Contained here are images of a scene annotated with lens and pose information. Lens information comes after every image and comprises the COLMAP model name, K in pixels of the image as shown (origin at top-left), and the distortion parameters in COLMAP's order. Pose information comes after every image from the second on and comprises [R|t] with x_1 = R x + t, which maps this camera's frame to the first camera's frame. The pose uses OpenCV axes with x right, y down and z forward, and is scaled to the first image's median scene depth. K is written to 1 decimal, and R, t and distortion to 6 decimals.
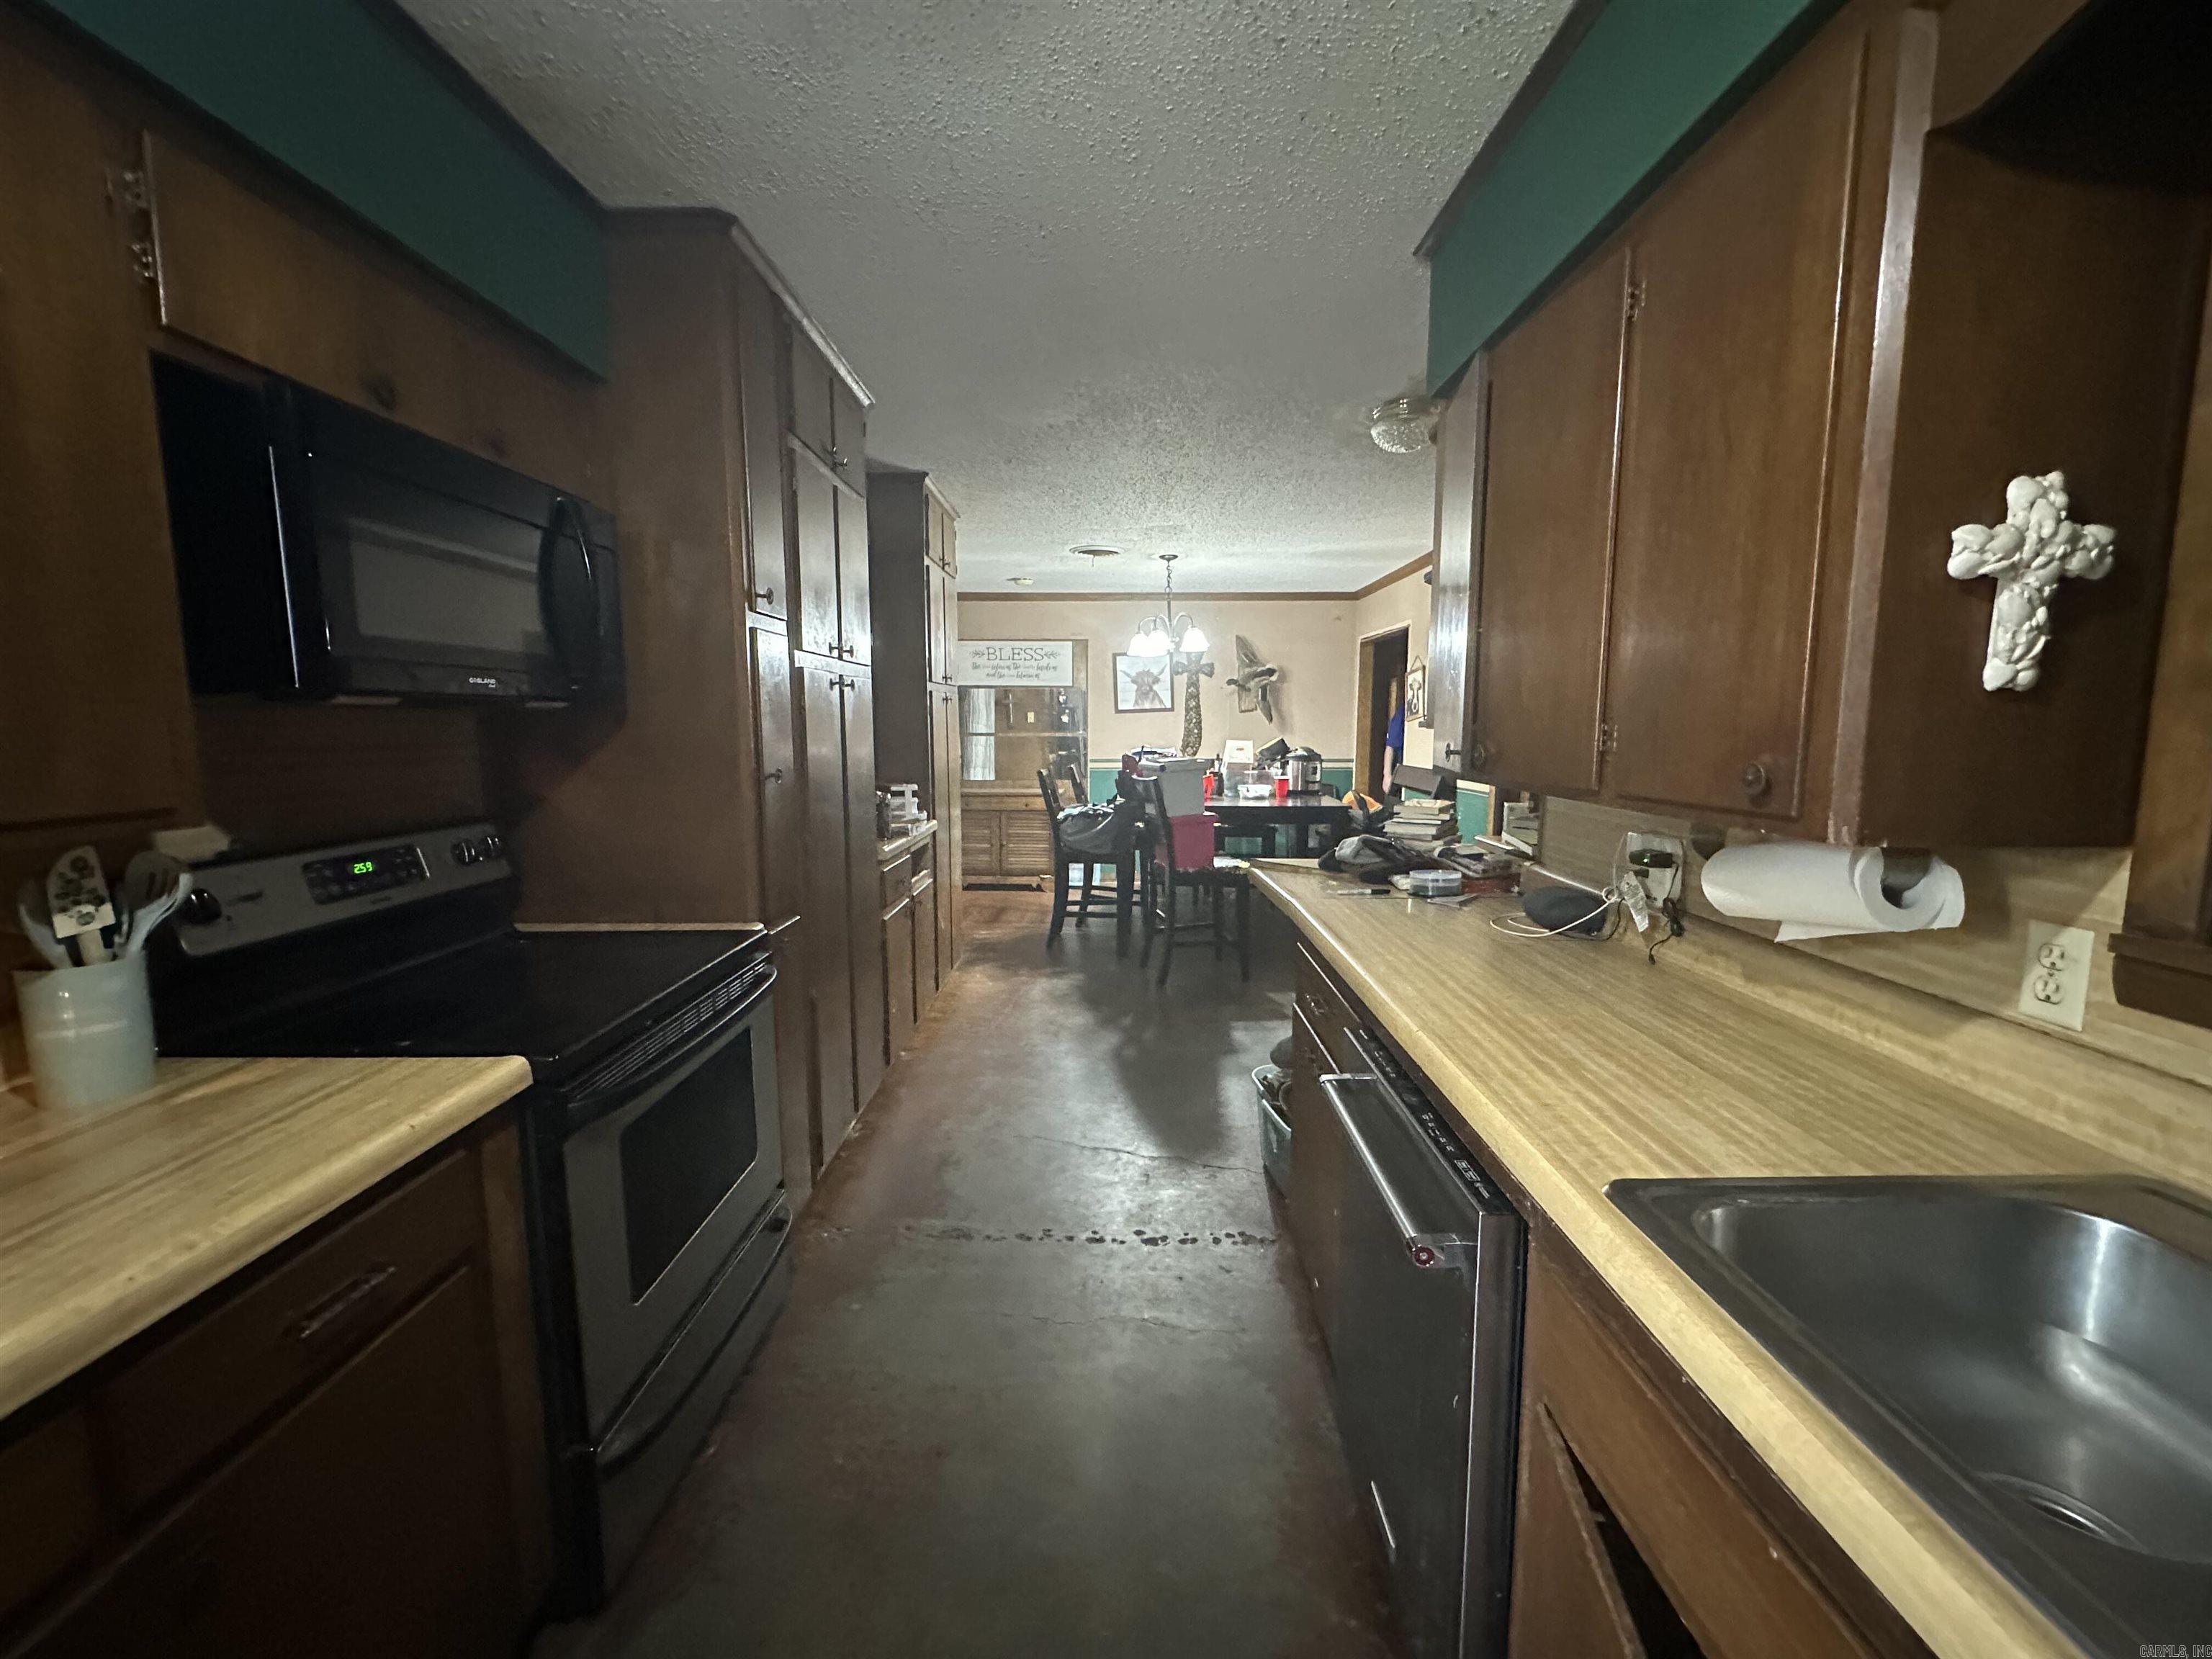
lens RADIAL K [[888.7, 0, 1099.6], [0, 888.7, 826.8], [0, 0, 1]] dist [0.003734, 0.000204]
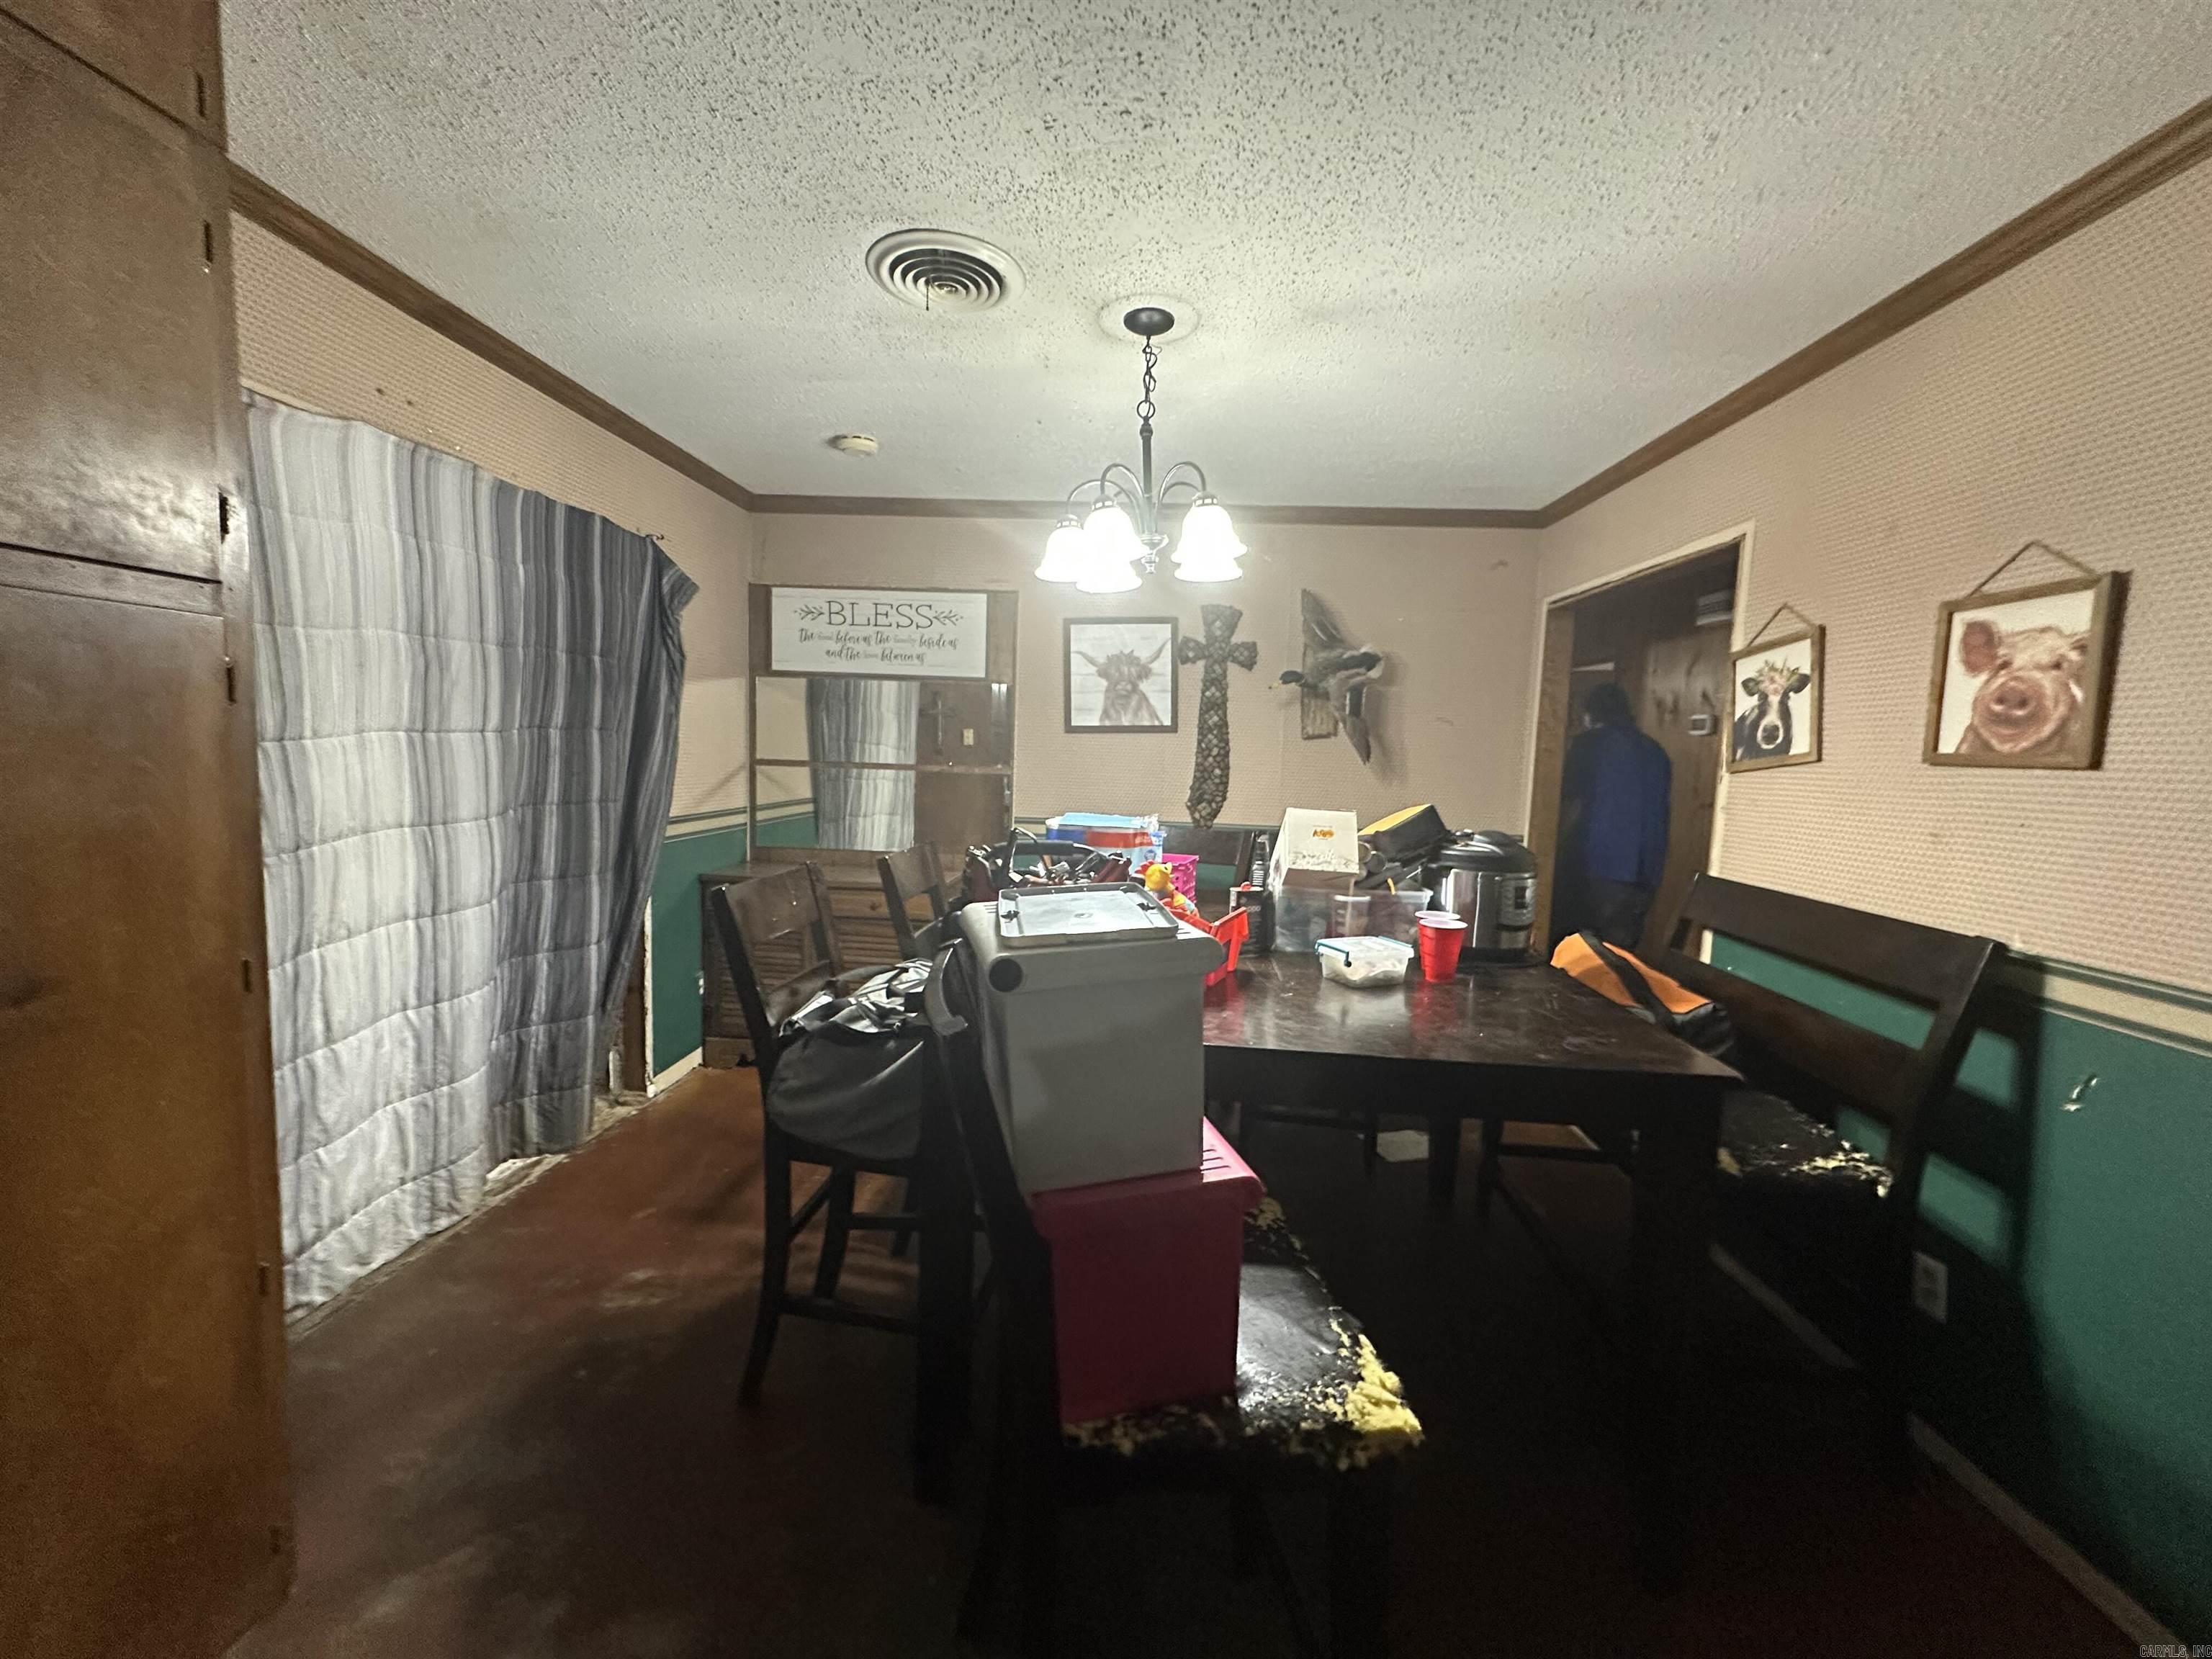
lens RADIAL K [[888.7, 0, 1110.7], [0, 888.7, 826.7], [0, 0, 1]] dist [0.003734, 0.000204]
pose [[0.998988, 0.036203, -0.026698, 0.061373], [-0.036951, 0.998923, -0.028053, -0.059265], [0.025654, 0.029011, 0.999250, 0.483006]]
